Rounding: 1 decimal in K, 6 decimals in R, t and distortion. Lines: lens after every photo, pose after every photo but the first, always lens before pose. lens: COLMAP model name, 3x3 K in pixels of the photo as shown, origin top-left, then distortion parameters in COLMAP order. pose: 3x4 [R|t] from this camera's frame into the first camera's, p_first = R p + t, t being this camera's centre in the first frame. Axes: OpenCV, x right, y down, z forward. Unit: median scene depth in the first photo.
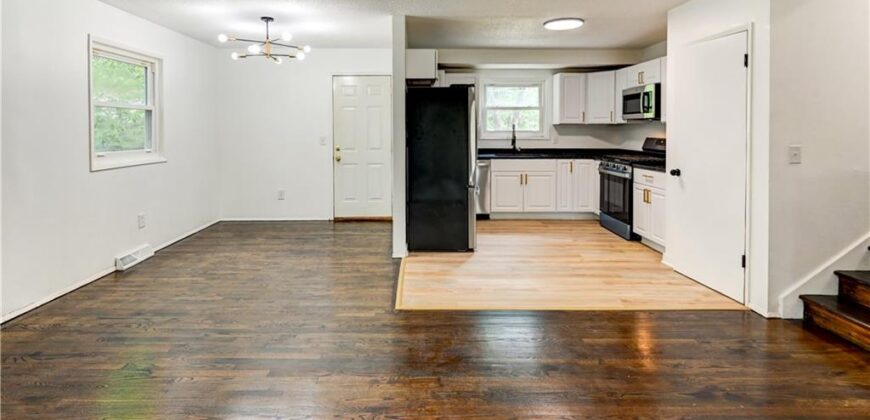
lens RADIAL K [[406.4, 0, 435.2], [0, 406.4, 180.4], [0, 0, 1]] dist [-0.001858, -0.000768]
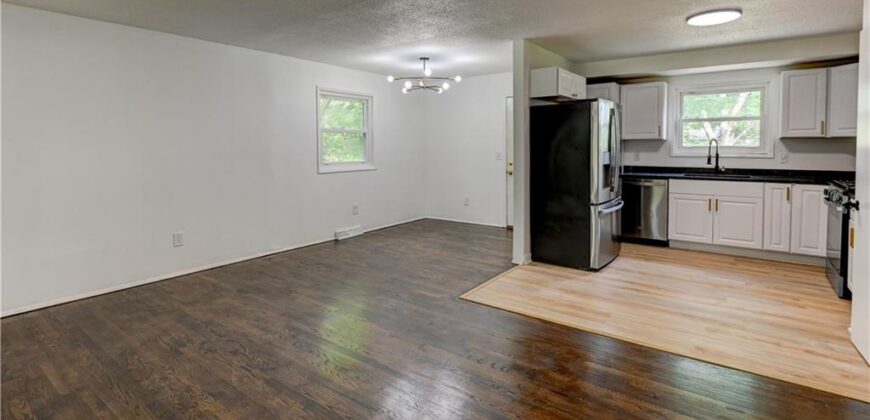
lens RADIAL K [[391.9, 0, 435.0], [0, 391.9, 210.0], [0, 0, 1]] dist [-0.001238, -0.000646]
pose [[0.812088, 0.089692, -0.576600, 0.230752], [-0.068257, 0.995934, 0.058787, -0.000524], [0.579529, -0.008384, 0.814909, 0.011067]]
